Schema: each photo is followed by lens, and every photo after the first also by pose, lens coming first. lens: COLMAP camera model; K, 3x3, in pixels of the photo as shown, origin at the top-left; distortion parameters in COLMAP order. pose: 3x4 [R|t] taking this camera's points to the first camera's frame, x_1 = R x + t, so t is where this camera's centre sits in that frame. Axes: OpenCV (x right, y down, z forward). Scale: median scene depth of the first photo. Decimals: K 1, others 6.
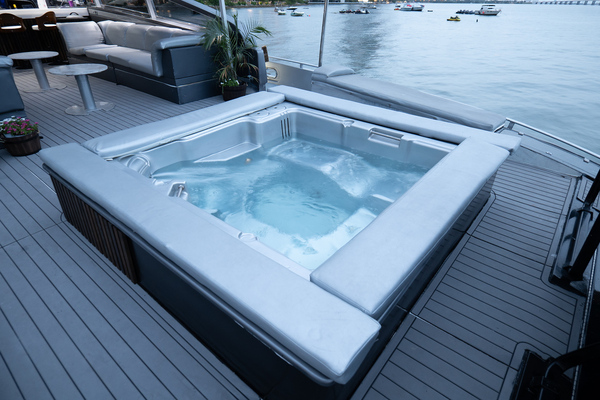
lens RADIAL K [[348.8, 0, 301.6], [0, 348.8, 199.0], [0, 0, 1]] dist [-0.024743, 0.001669]
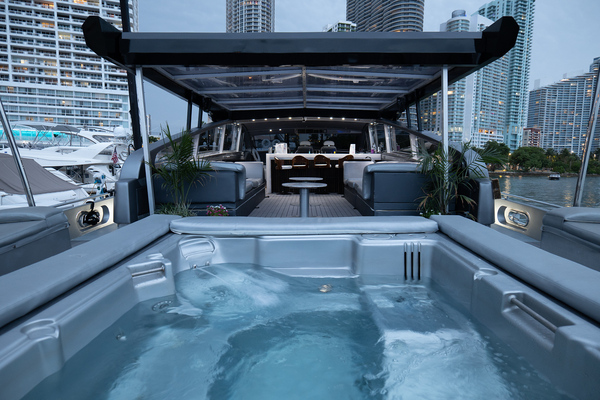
lens RADIAL K [[348.8, 0, 301.6], [0, 348.8, 199.0], [0, 0, 1]] dist [-0.024743, 0.001669]
pose [[0.621132, 0.079244, -0.779690, 0.240873], [-0.400638, 0.887158, -0.228998, -0.059188], [0.673561, 0.454611, 0.582790, 0.306425]]
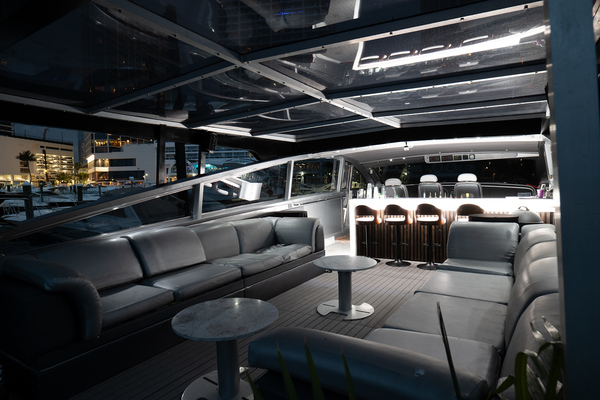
lens RADIAL K [[348.8, 0, 301.6], [0, 348.8, 199.0], [0, 0, 1]] dist [-0.024743, 0.001669]
pose [[0.119857, 0.026697, -0.992432, -0.127762], [-0.488327, 0.871938, -0.035520, -0.514258], [0.864391, 0.488889, 0.117544, 0.874777]]
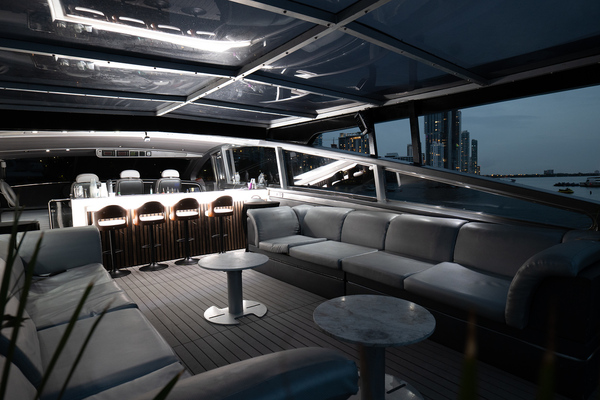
lens RADIAL K [[348.8, 0, 301.6], [0, 348.8, 199.0], [0, 0, 1]] dist [-0.024743, 0.001669]
pose [[0.974279, -0.017093, -0.224697, -0.579230], [-0.086491, 0.892384, -0.442911, -0.281975], [0.208087, 0.450953, 0.867952, 0.486432]]
